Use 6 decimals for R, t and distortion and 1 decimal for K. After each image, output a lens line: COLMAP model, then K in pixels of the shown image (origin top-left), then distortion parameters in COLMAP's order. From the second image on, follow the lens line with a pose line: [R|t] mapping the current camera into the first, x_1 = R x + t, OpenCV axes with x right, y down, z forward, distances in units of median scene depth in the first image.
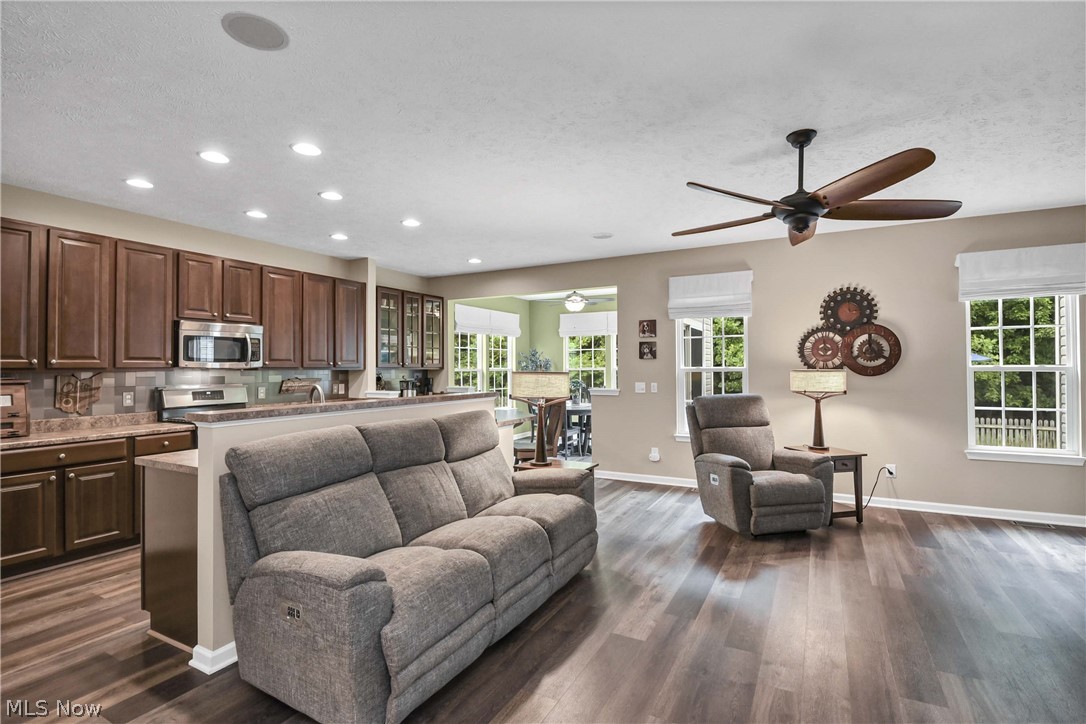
lens RADIAL K [[513.2, 0, 546.2], [0, 513.2, 359.3], [0, 0, 1]] dist [0.002027, -0.010506]
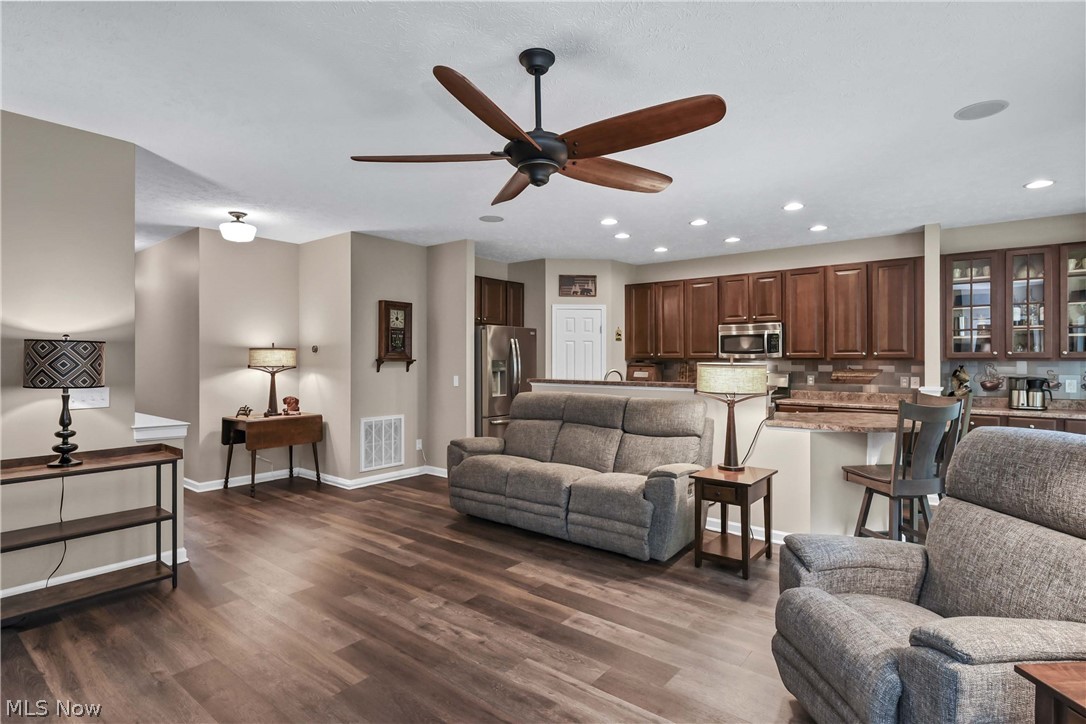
lens RADIAL K [[546.9, 0, 545.9], [0, 546.9, 359.0], [0, 0, 1]] dist [0.001244, -0.000015]
pose [[-0.176934, 0.003153, -0.984218, 0.809504], [0.015914, 0.999873, 0.000343, 0.009752], [0.984094, -0.015602, -0.176961, 0.715556]]
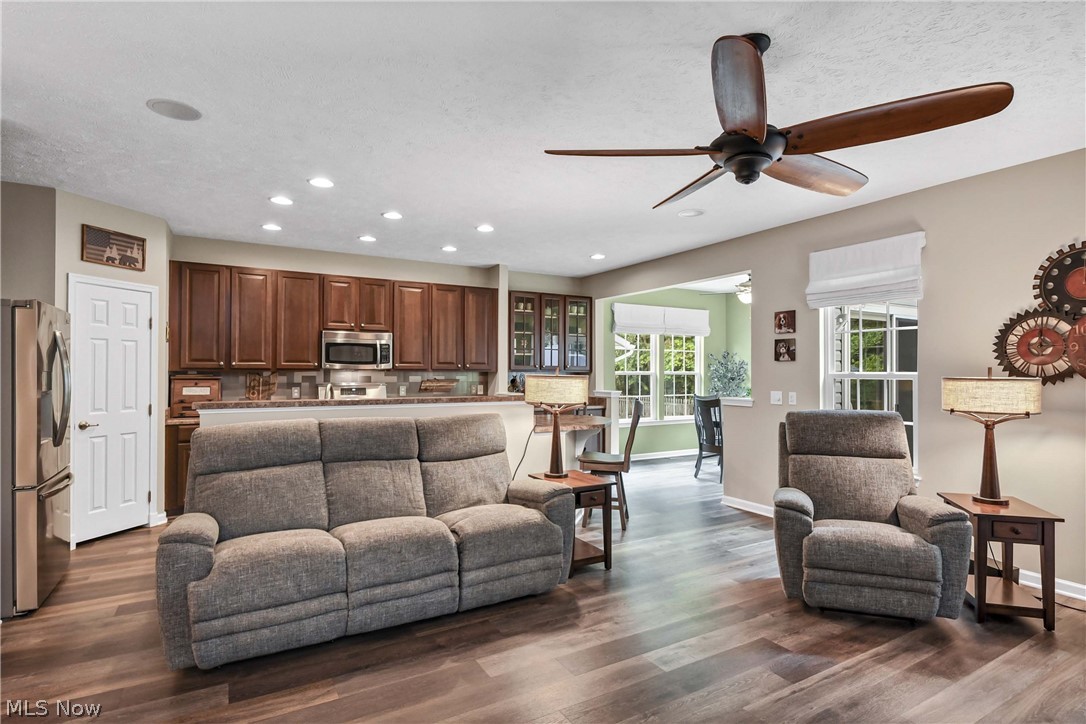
lens RADIAL K [[548.8, 0, 544.8], [0, 548.8, 365.3], [0, 0, 1]] dist [-0.001451, -0.001545]
pose [[0.852492, 0.002488, -0.522735, 0.405966], [0.000463, 0.999985, 0.005514, 0.000903], [0.522740, -0.004943, 0.852478, 0.126990]]
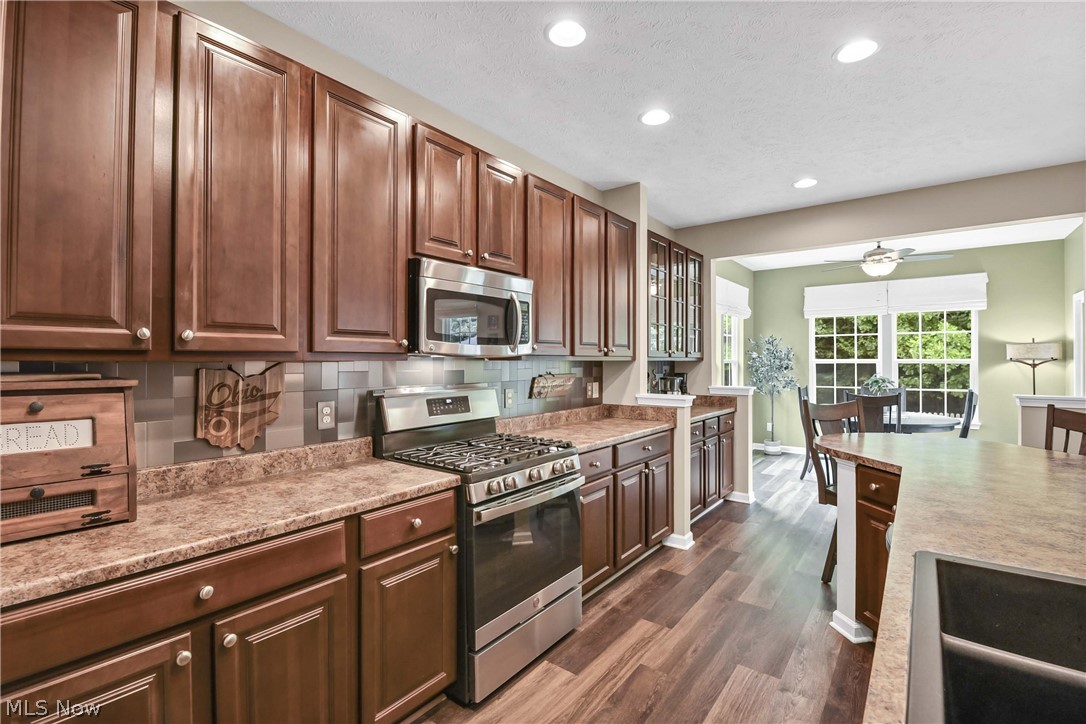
lens RADIAL K [[486.9, 0, 542.9], [0, 486.9, 357.1], [0, 0, 1]] dist [0.001620, -0.015052]
pose [[0.985394, 0.003252, -0.170258, -0.469585], [-0.001670, 0.999954, 0.009434, 0.013632], [0.170281, -0.009012, 0.985354, 0.503102]]
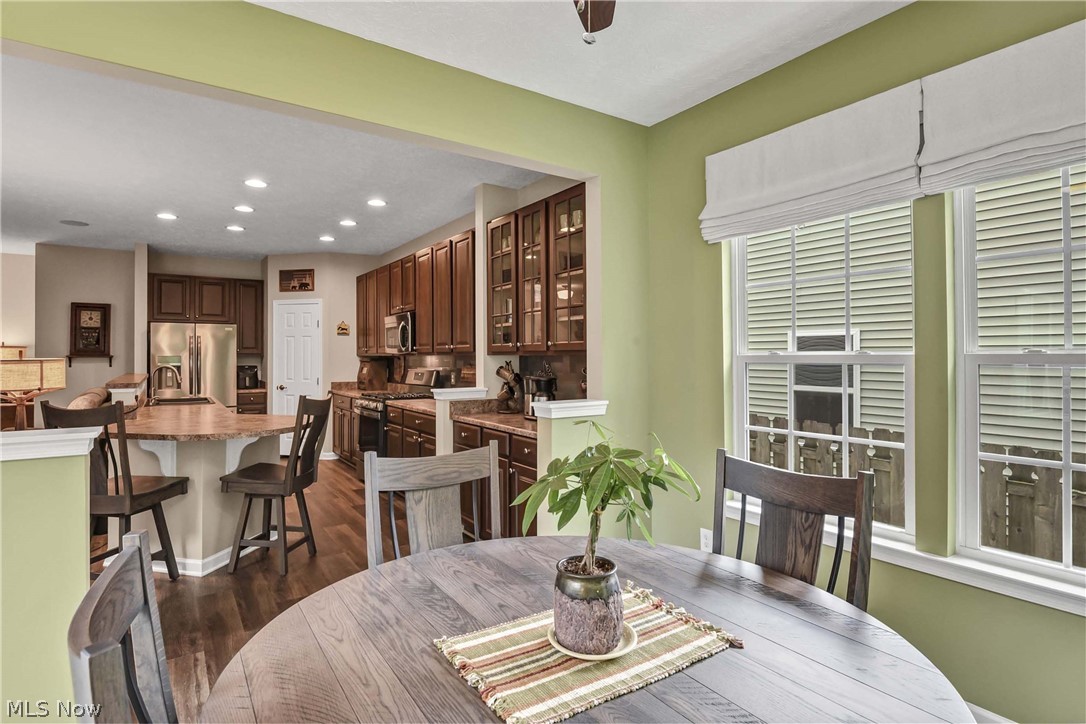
lens RADIAL K [[542.3, 0, 542.1], [0, 542.3, 353.0], [0, 0, 1]] dist [-0.022217, -0.000248]
pose [[-0.457034, 0.003254, -0.889444, 0.310189], [0.019879, 0.999781, -0.006557, 0.030871], [0.889227, -0.020678, -0.456998, 1.806429]]
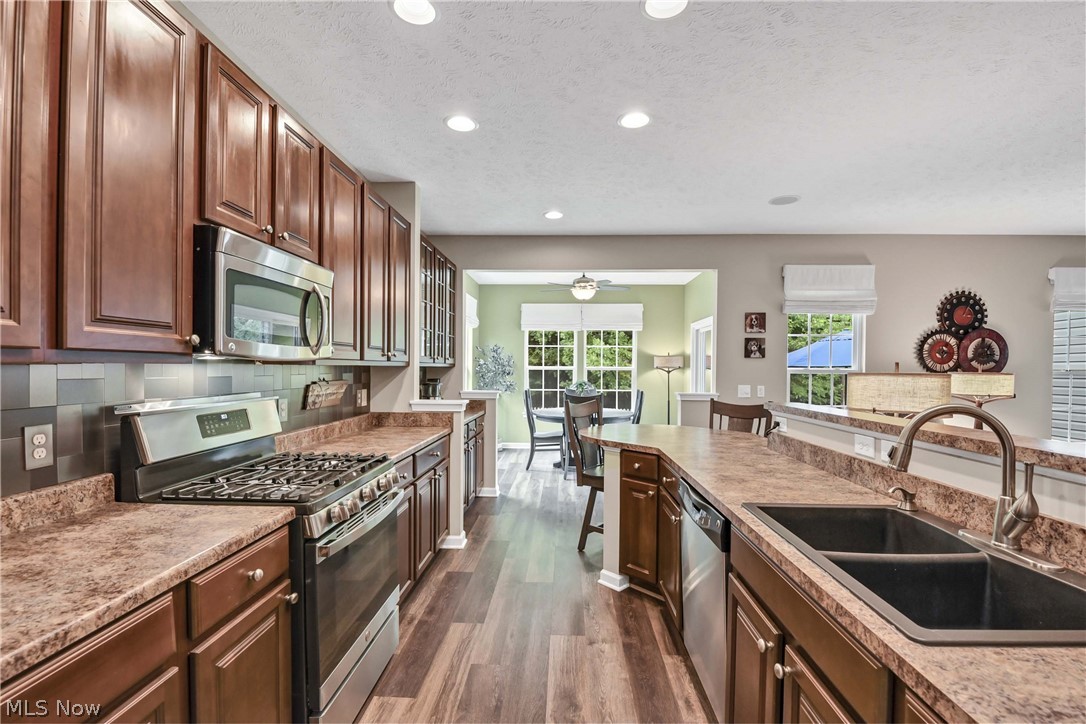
lens RADIAL K [[487.0, 0, 547.4], [0, 487.0, 372.4], [0, 0, 1]] dist [-0.002076, -0.010273]
pose [[0.901026, 0.007875, 0.433693, -0.590347], [-0.019525, 0.999558, 0.022416, 0.015171], [-0.433325, -0.028665, 0.900782, 0.523165]]
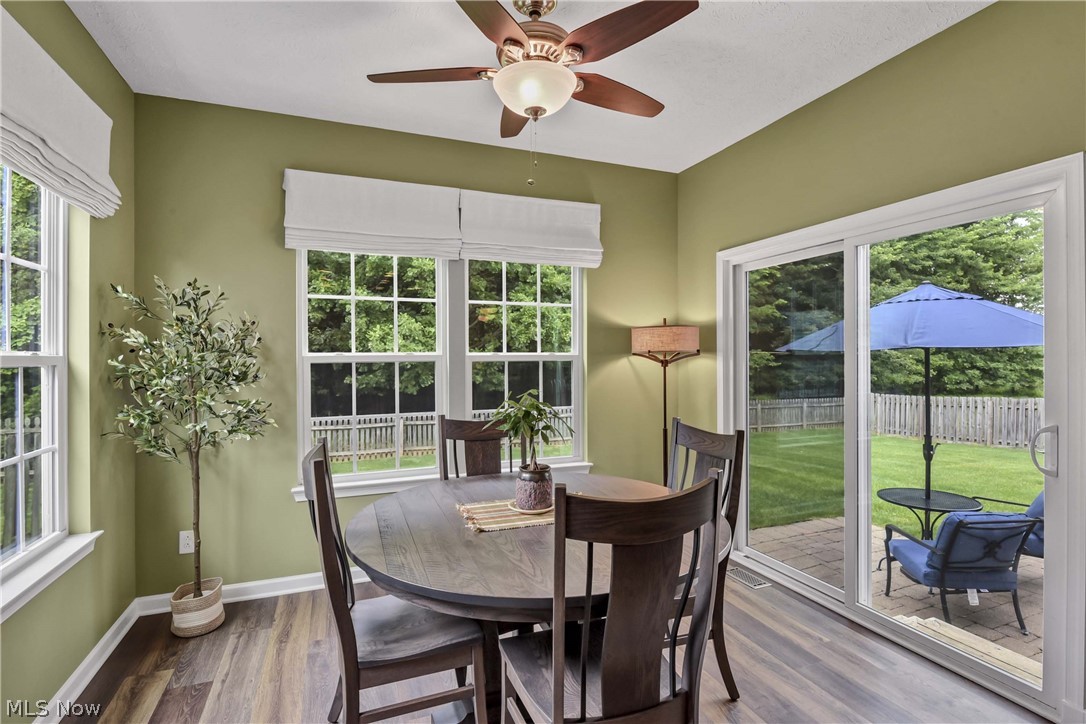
lens RADIAL K [[513.2, 0, 546.2], [0, 513.2, 359.3], [0, 0, 1]] dist [0.002027, -0.010506]
pose [[0.640099, -0.003702, 0.768284, -0.211026], [-0.012051, 0.999817, 0.014858, 0.028267], [-0.768198, -0.018769, 0.639937, 1.454155]]
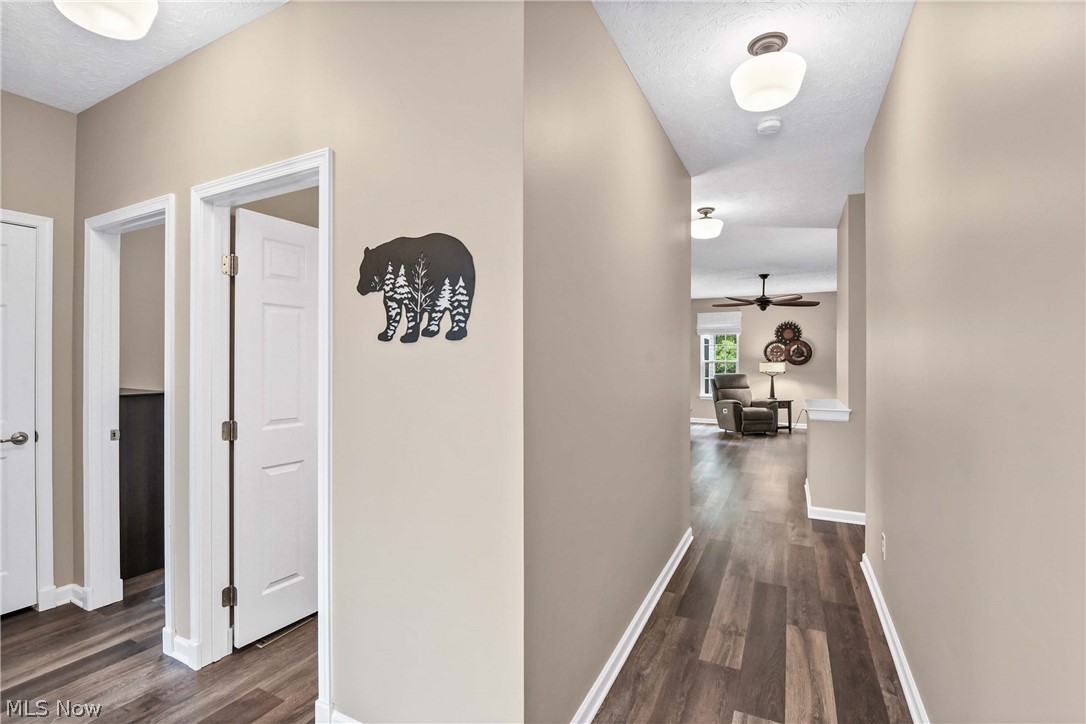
lens RADIAL K [[480.1, 0, 550.2], [0, 480.1, 359.7], [0, 0, 1]] dist [0.001459, -0.008845]
pose [[0.999637, 0.006697, 0.026103, -0.434356], [-0.007083, 0.999866, 0.014750, -0.011234], [-0.026001, -0.014930, 0.999550, -0.945149]]
